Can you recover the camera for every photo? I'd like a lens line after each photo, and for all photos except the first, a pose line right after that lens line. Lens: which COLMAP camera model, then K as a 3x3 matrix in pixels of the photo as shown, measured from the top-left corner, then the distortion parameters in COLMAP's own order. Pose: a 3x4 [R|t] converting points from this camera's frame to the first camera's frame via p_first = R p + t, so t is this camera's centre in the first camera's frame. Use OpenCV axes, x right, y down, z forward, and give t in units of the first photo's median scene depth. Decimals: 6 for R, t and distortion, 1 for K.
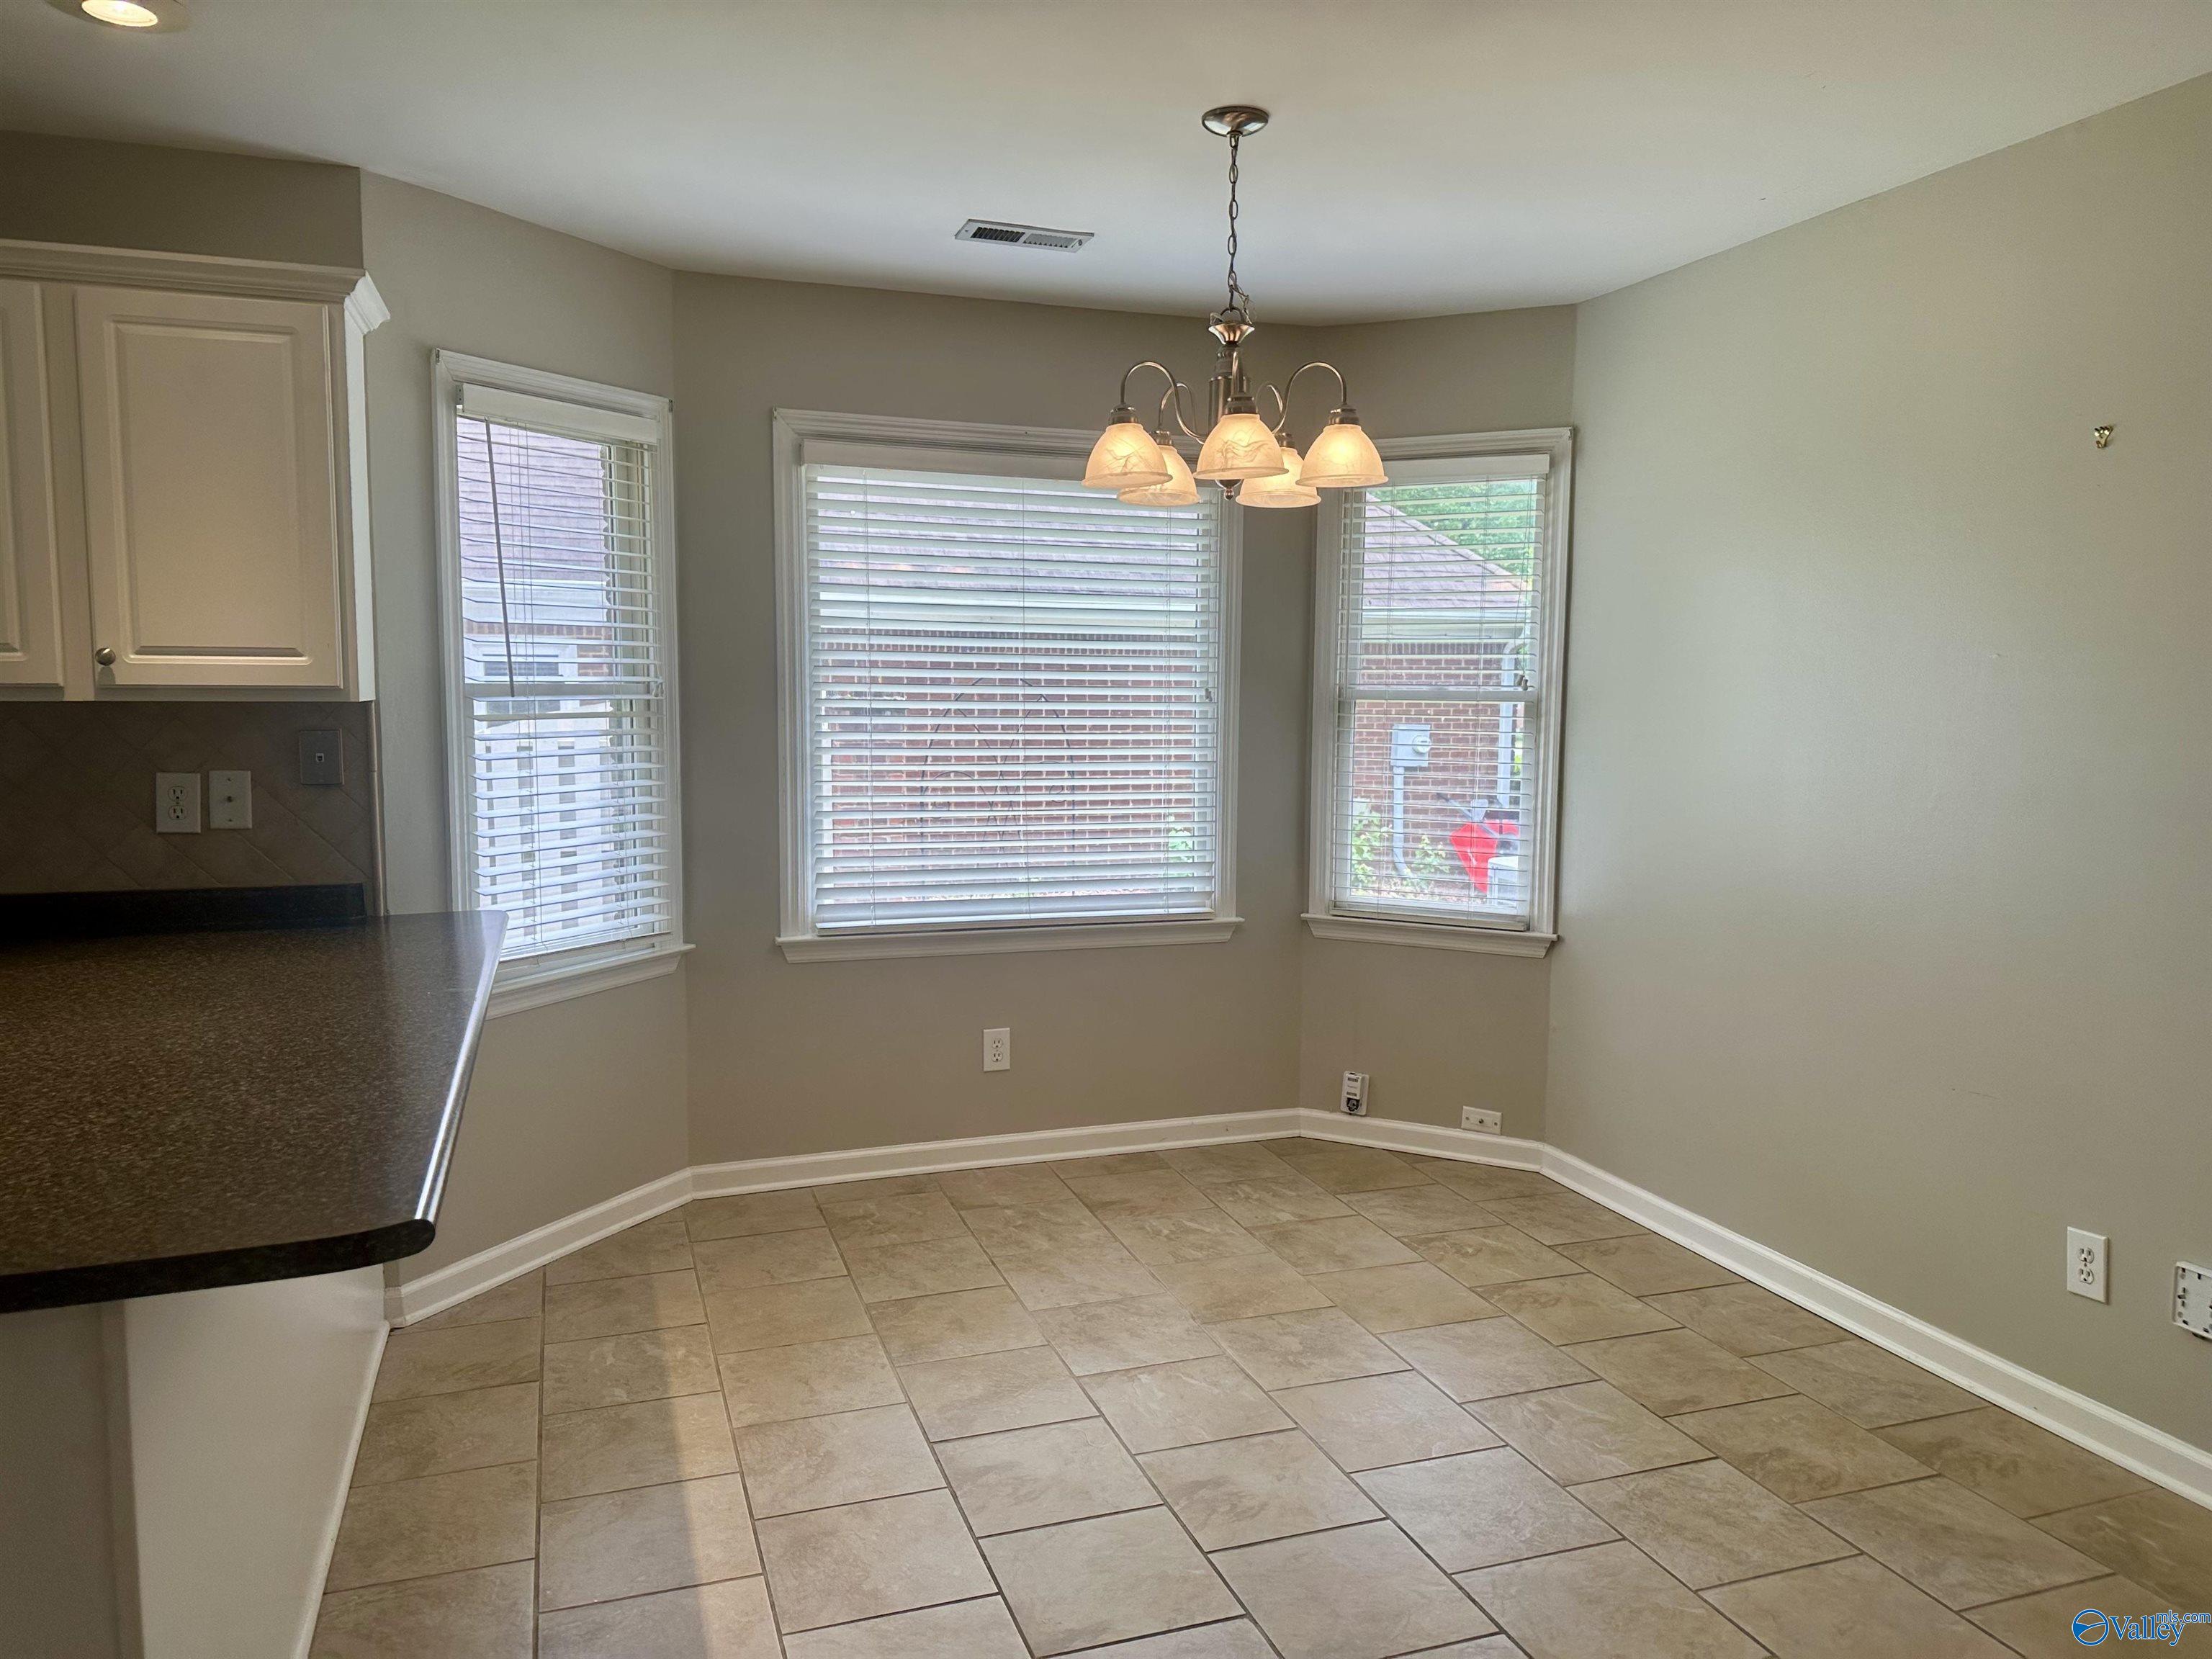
lens RADIAL K [[1508.3, 0, 1106.0], [0, 1508.3, 829.5], [0, 0, 1]] dist [0.127527, -0.199048]
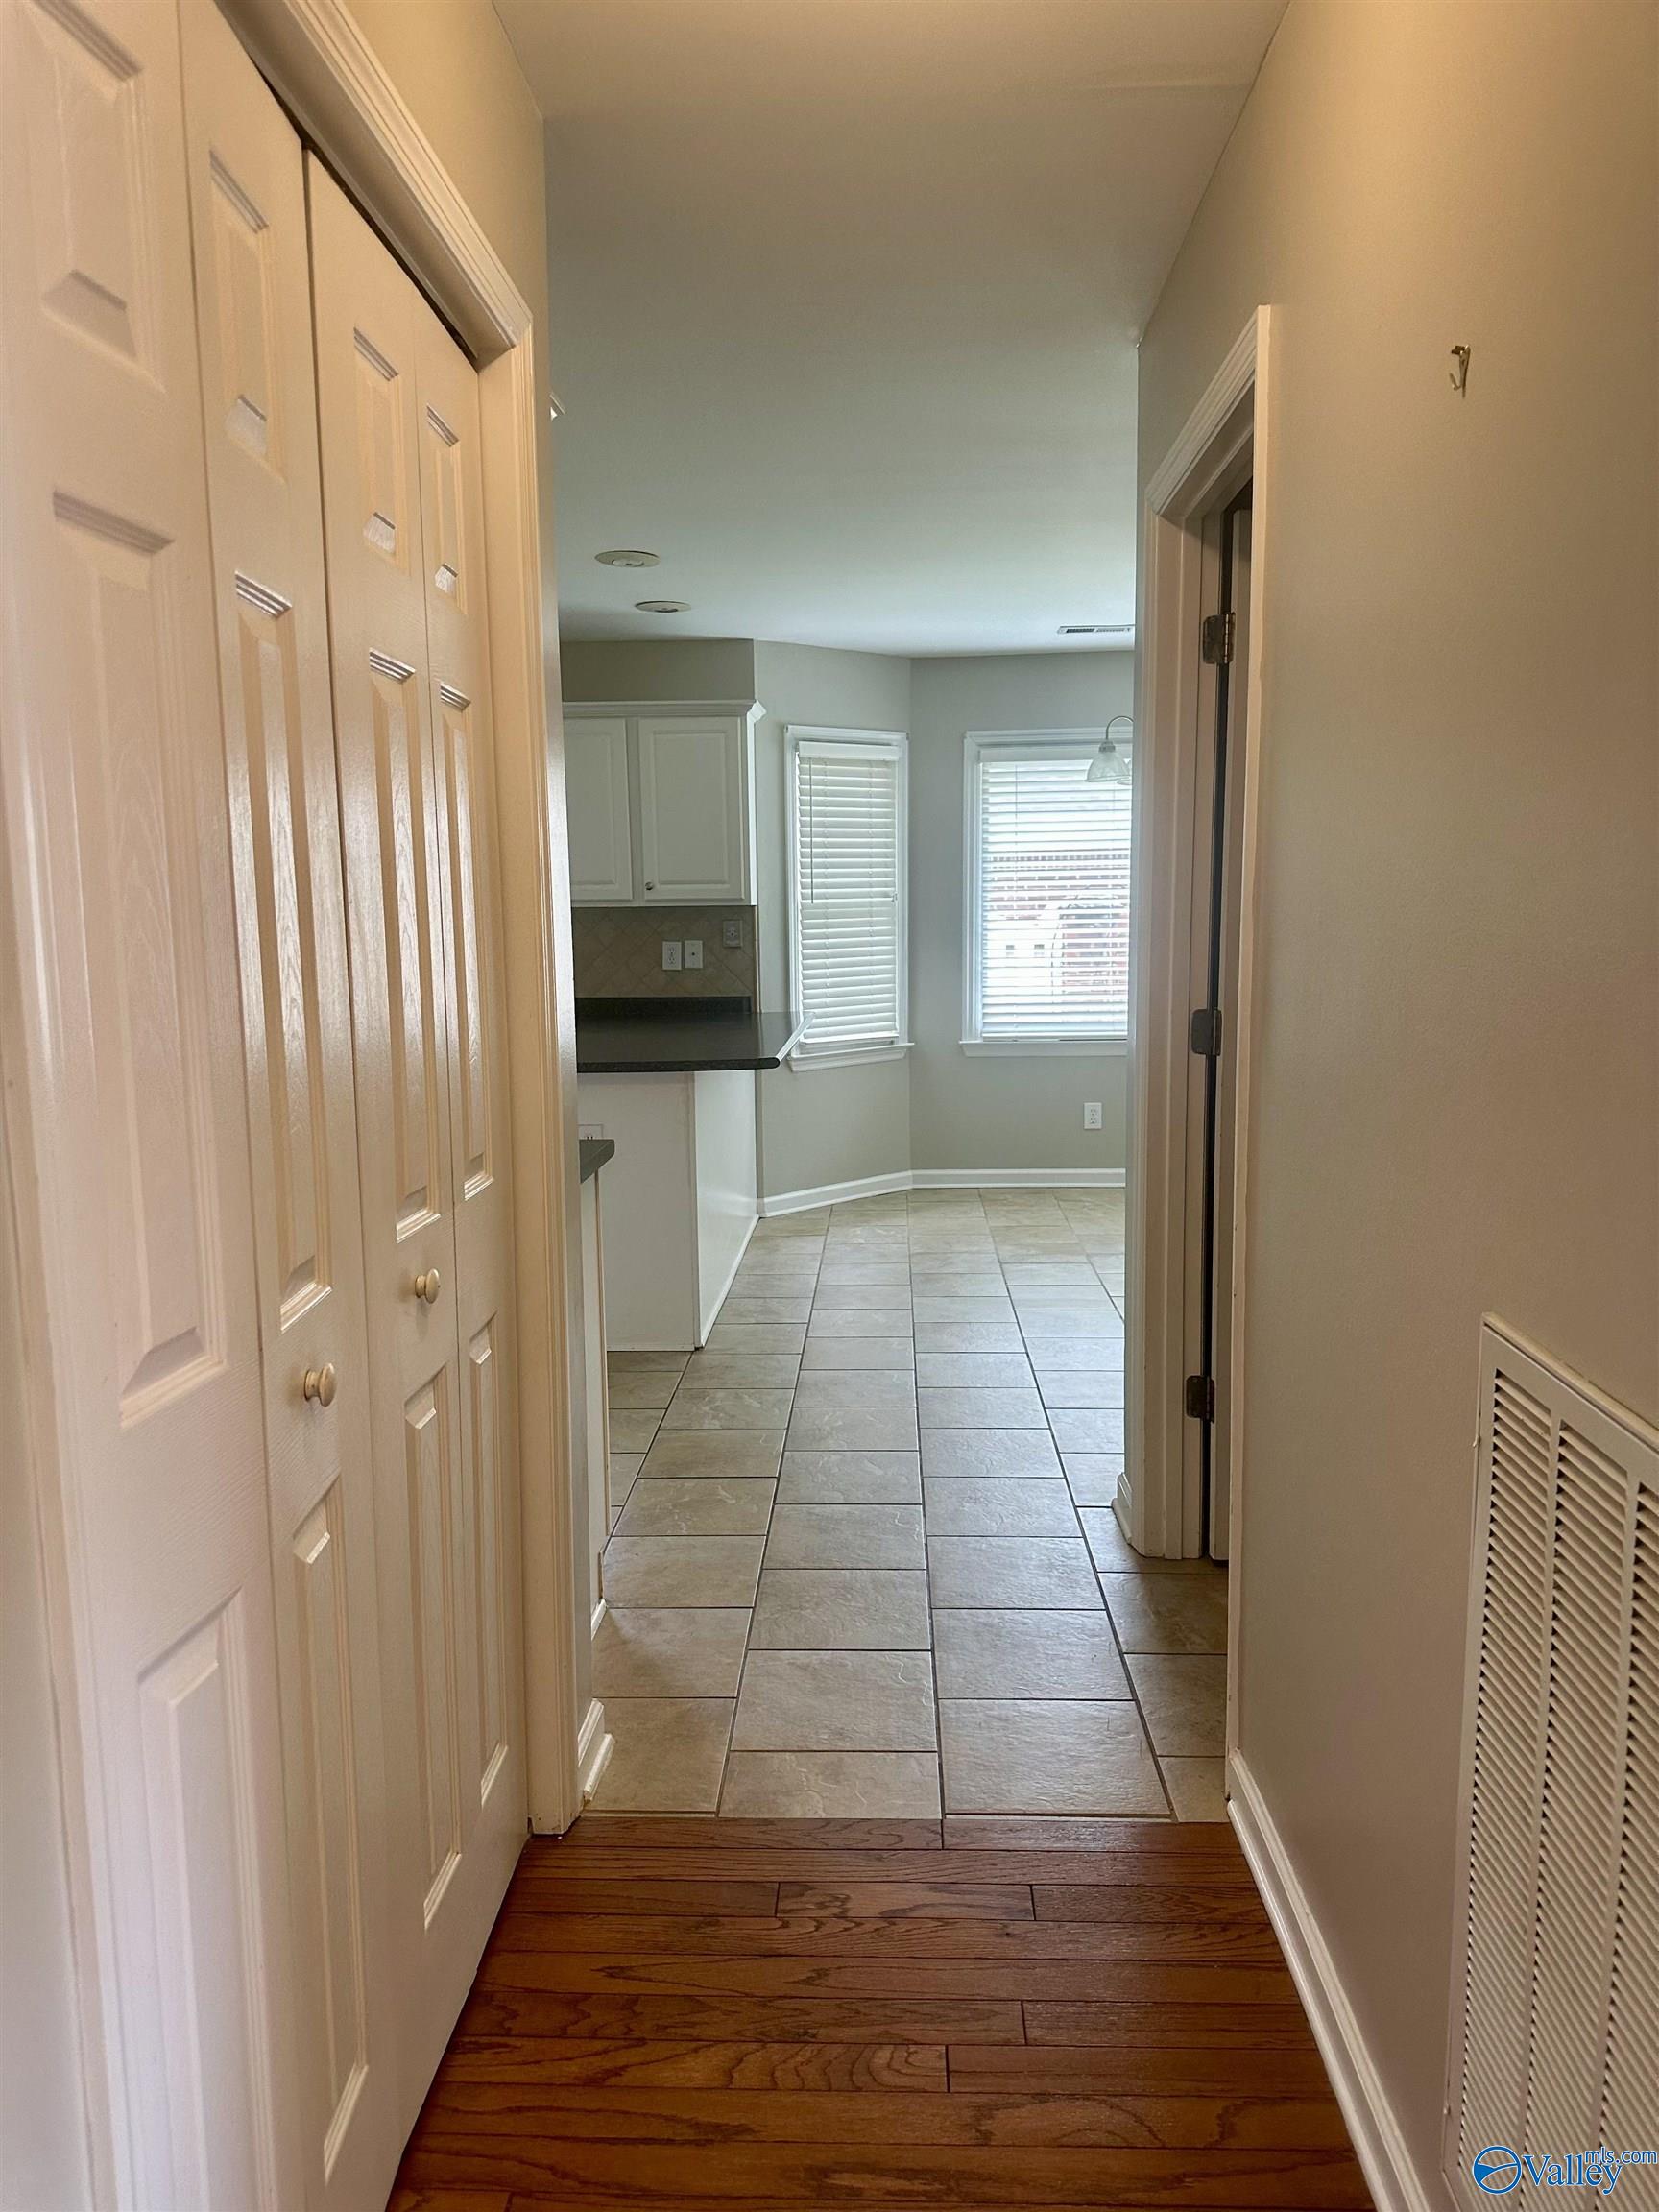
lens RADIAL K [[1548.6, 0, 829.5], [0, 1548.6, 1106.0], [0, 0, 1]] dist [0.001144, 0.000110]
pose [[0.927046, 0.030824, -0.373678, 0.362941], [-0.015117, 0.998878, 0.044891, 0.081638], [0.374642, -0.035967, 0.926472, -0.813752]]
